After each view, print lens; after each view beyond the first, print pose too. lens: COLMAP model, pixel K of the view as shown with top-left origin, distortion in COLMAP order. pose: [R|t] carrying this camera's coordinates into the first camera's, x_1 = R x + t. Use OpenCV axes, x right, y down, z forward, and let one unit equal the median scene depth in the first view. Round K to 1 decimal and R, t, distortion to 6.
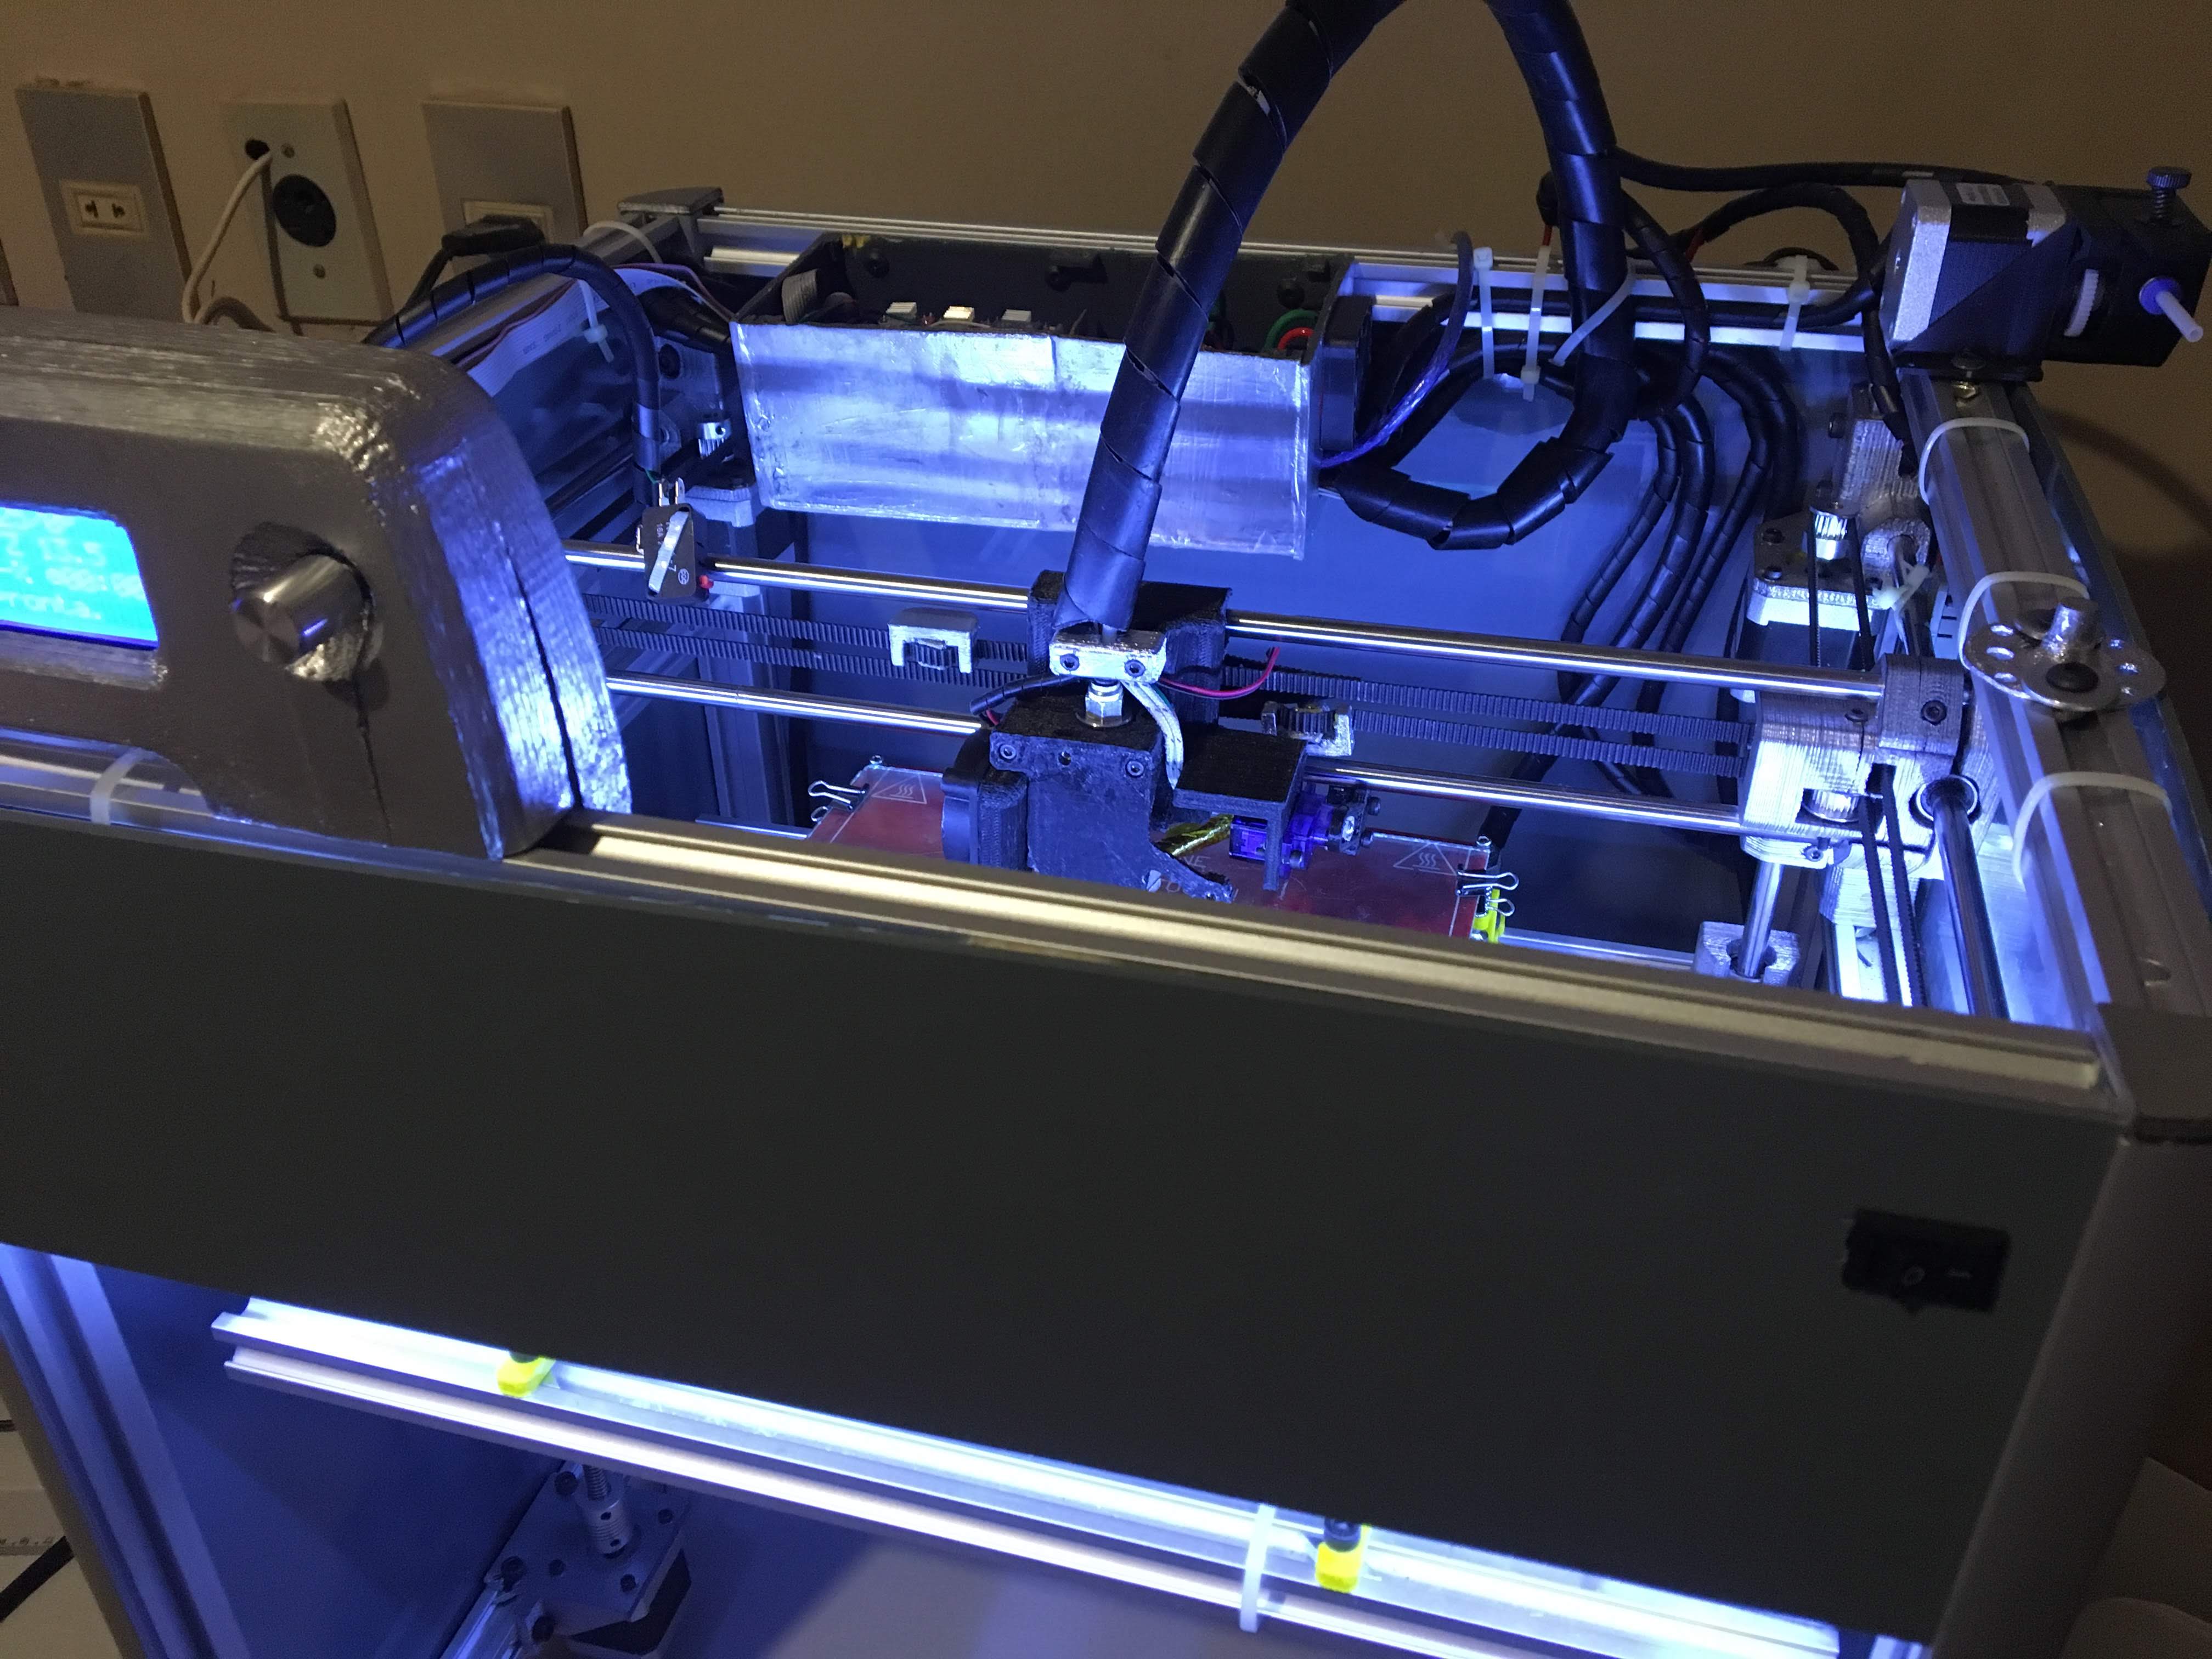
lens RADIAL K [[1872.1, 0, 1103.3], [0, 1872.1, 832.0], [0, 0, 1]] dist [0.050309, -0.063810]
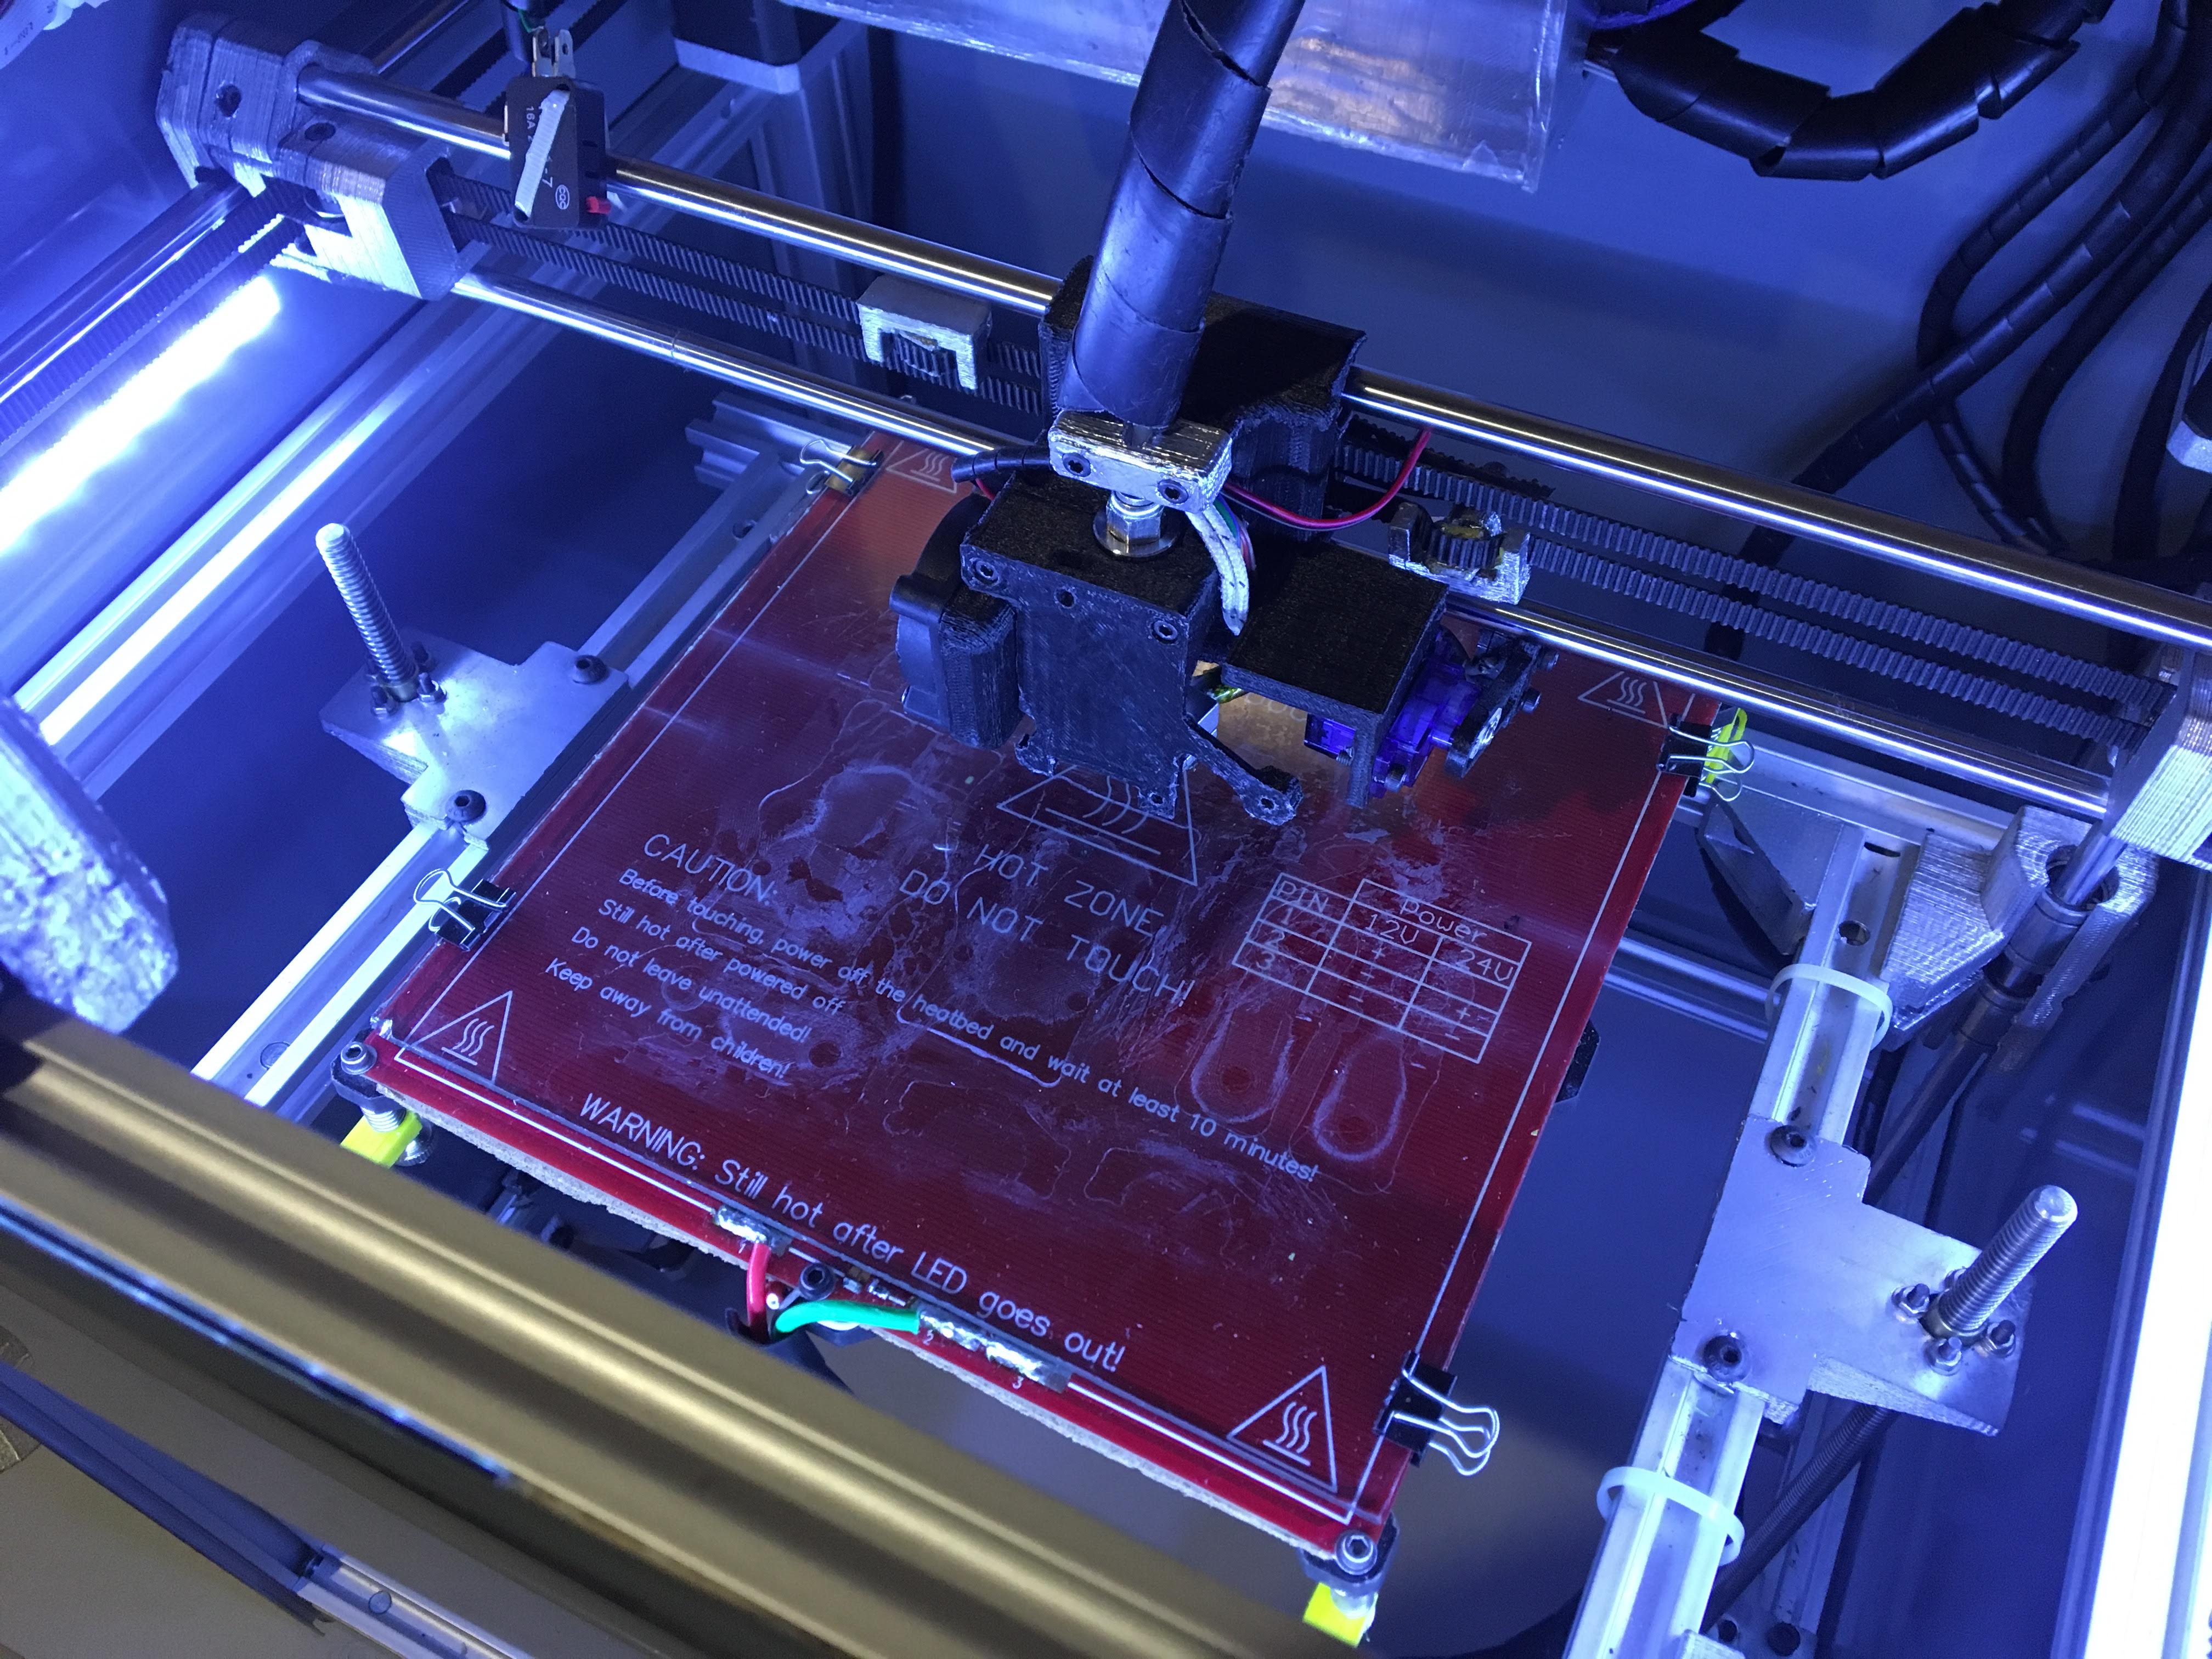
lens RADIAL K [[1872.1, 0, 1111.4], [0, 1872.1, 833.5], [0, 0, 1]] dist [0.050309, -0.063810]
pose [[0.983197, 0.137999, -0.119500, 0.079676], [-0.082644, 0.920181, 0.382670, -0.200640], [0.162769, -0.366364, 0.916124, 0.334861]]
